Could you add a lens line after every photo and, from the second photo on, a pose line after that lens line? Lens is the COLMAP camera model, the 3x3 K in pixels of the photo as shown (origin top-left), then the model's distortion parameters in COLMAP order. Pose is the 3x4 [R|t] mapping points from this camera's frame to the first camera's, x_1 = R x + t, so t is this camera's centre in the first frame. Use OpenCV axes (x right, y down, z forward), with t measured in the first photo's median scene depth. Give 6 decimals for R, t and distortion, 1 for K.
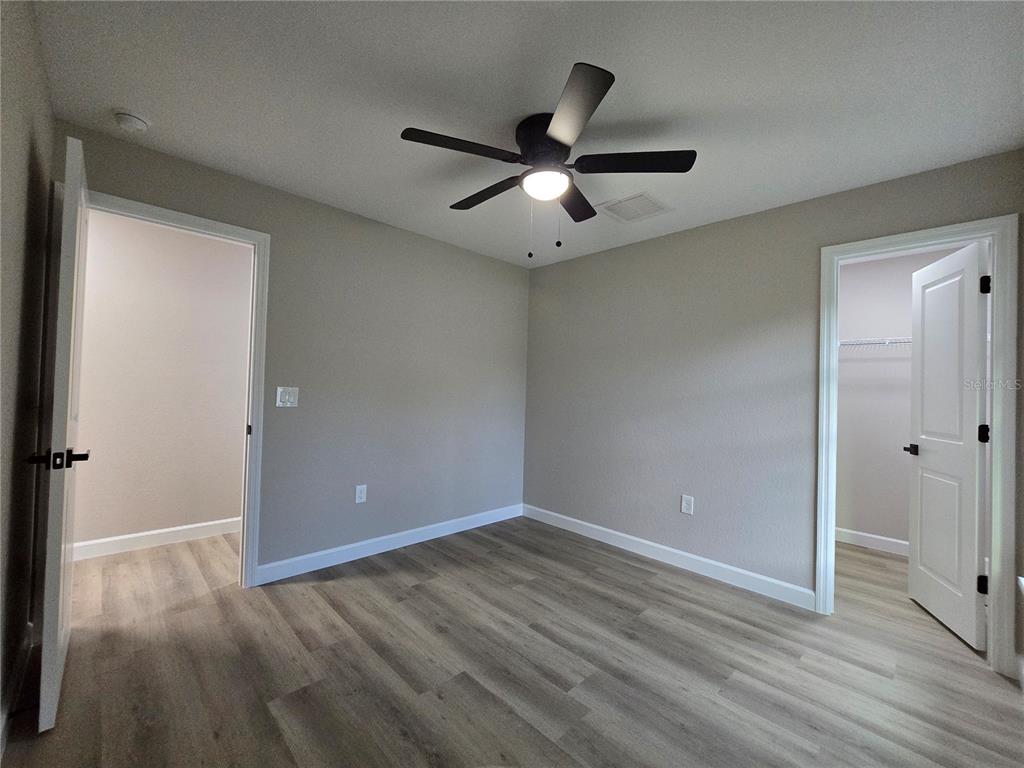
lens RADIAL K [[420.6, 0, 512.5], [0, 420.6, 383.2], [0, 0, 1]] dist [-0.005343, 0.000250]
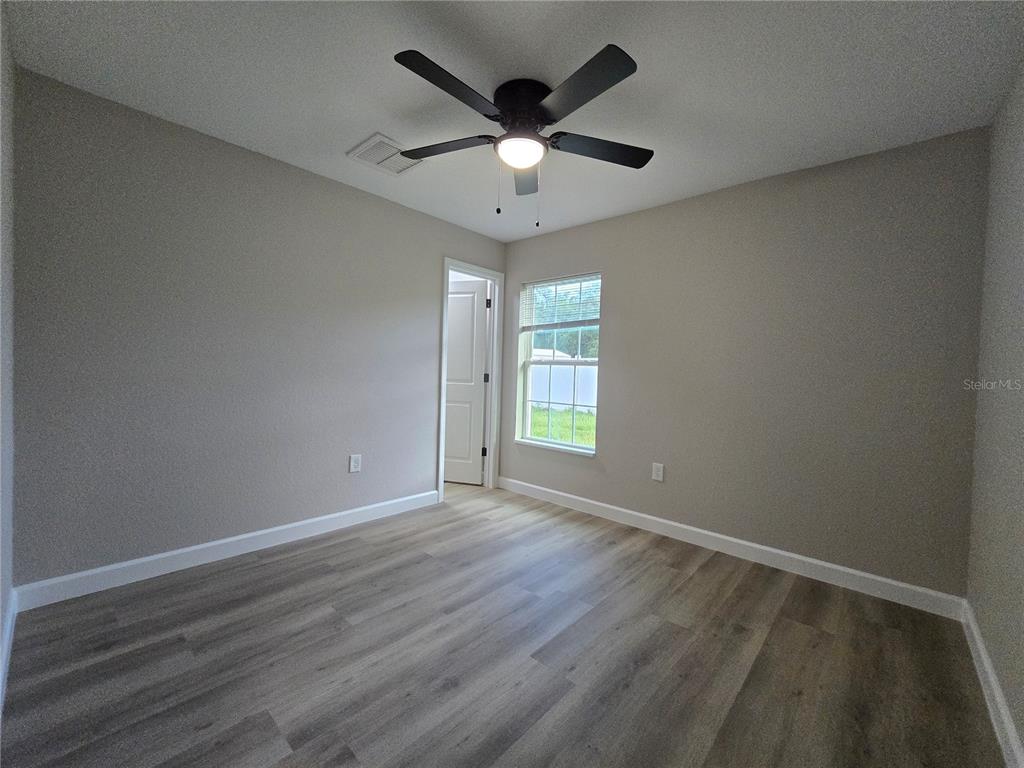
lens RADIAL K [[420.6, 0, 512.3], [0, 420.6, 385.7], [0, 0, 1]] dist [-0.005343, 0.000250]
pose [[-0.059949, -0.070428, 0.995714, -0.748414], [-0.051018, 0.996420, 0.067407, 0.011615], [-0.996897, -0.046759, -0.063328, 0.831068]]
